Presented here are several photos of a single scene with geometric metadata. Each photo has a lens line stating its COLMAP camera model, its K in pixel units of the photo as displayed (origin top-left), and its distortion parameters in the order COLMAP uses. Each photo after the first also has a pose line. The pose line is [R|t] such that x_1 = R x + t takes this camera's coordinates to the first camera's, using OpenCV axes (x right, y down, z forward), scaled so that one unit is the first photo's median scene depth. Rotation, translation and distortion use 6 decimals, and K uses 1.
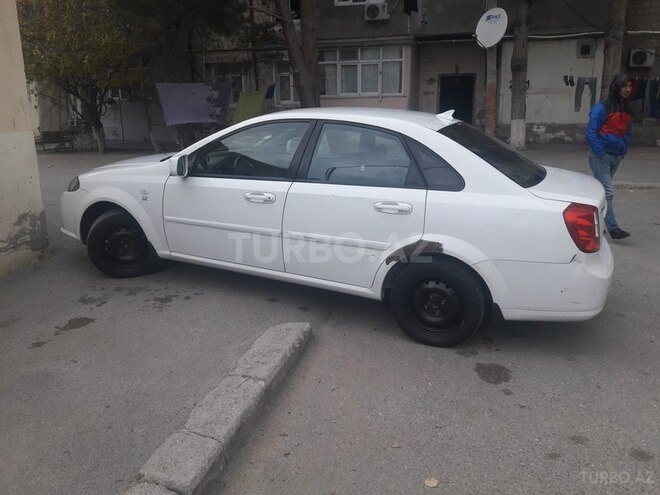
lens RADIAL K [[537.0, 0, 326.1], [0, 537.0, 250.7], [0, 0, 1]] dist [0.044724, -0.073133]
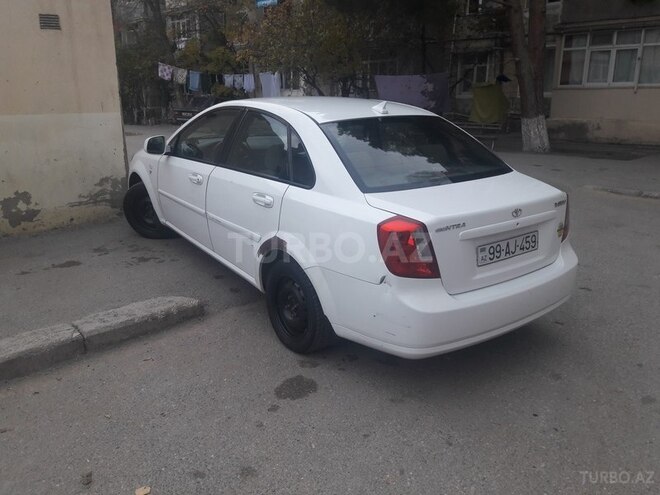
lens RADIAL K [[537.0, 0, 328.5], [0, 537.0, 243.9], [0, 0, 1]] dist [0.044724, -0.073133]
pose [[0.859972, 0.147214, -0.488648, 0.602113], [-0.144866, 0.988523, 0.042860, -0.049712], [0.489349, 0.033930, 0.871428, 0.172892]]
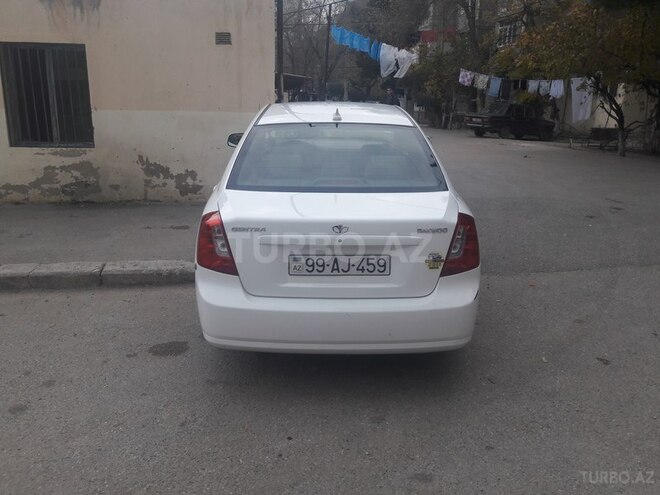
lens RADIAL K [[537.0, 0, 328.2], [0, 537.0, 244.2], [0, 0, 1]] dist [0.044724, -0.073133]
pose [[0.401691, 0.260770, -0.877863, 1.034604], [-0.266906, 0.950320, 0.160163, -0.176765], [0.876017, 0.169971, 0.451336, 0.595458]]
